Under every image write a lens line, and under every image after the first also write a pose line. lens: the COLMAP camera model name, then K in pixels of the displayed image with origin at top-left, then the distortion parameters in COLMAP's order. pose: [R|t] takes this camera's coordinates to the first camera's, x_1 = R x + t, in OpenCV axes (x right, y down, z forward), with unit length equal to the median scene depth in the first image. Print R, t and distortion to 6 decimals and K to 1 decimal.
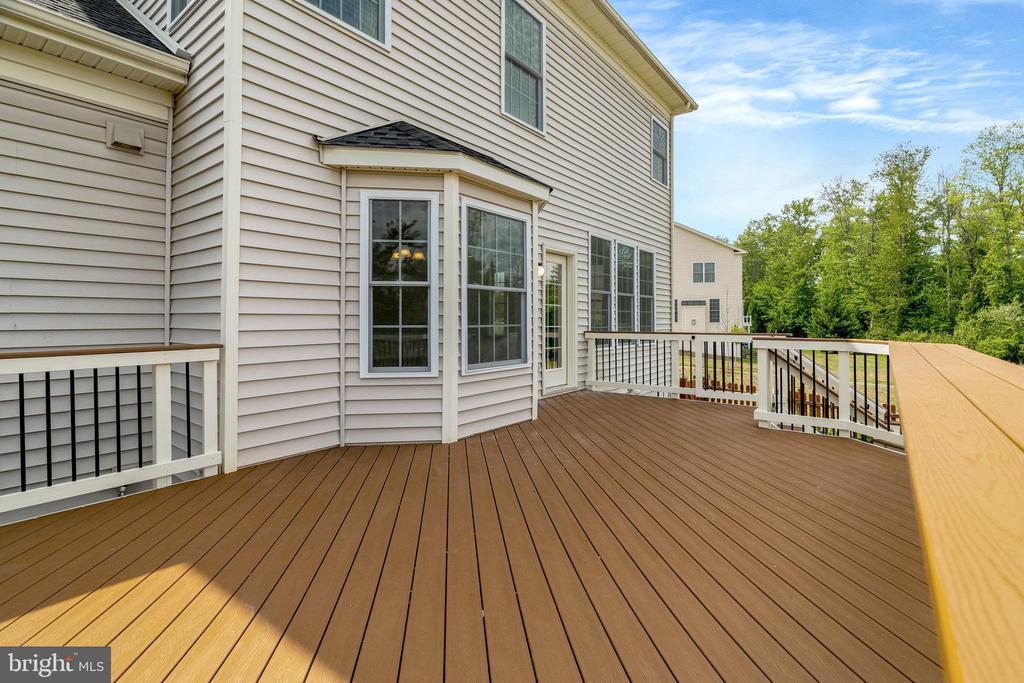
lens RADIAL K [[468.5, 0, 523.2], [0, 468.5, 320.3], [0, 0, 1]] dist [-0.008123, 0.000791]
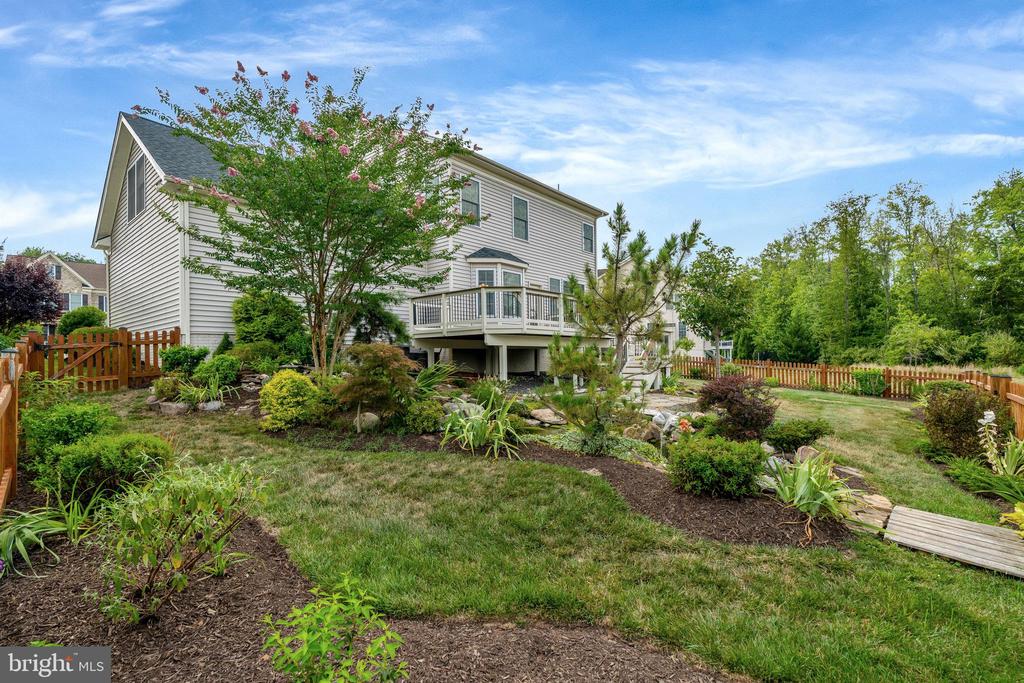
lens RADIAL K [[468.5, 0, 513.1], [0, 468.5, 348.3], [0, 0, 1]] dist [-0.008123, 0.000791]
pose [[0.997885, -0.016194, -0.062959, 0.118020], [0.014503, 0.999524, -0.027226, 0.305077], [0.063370, 0.026255, 0.997645, -1.756771]]
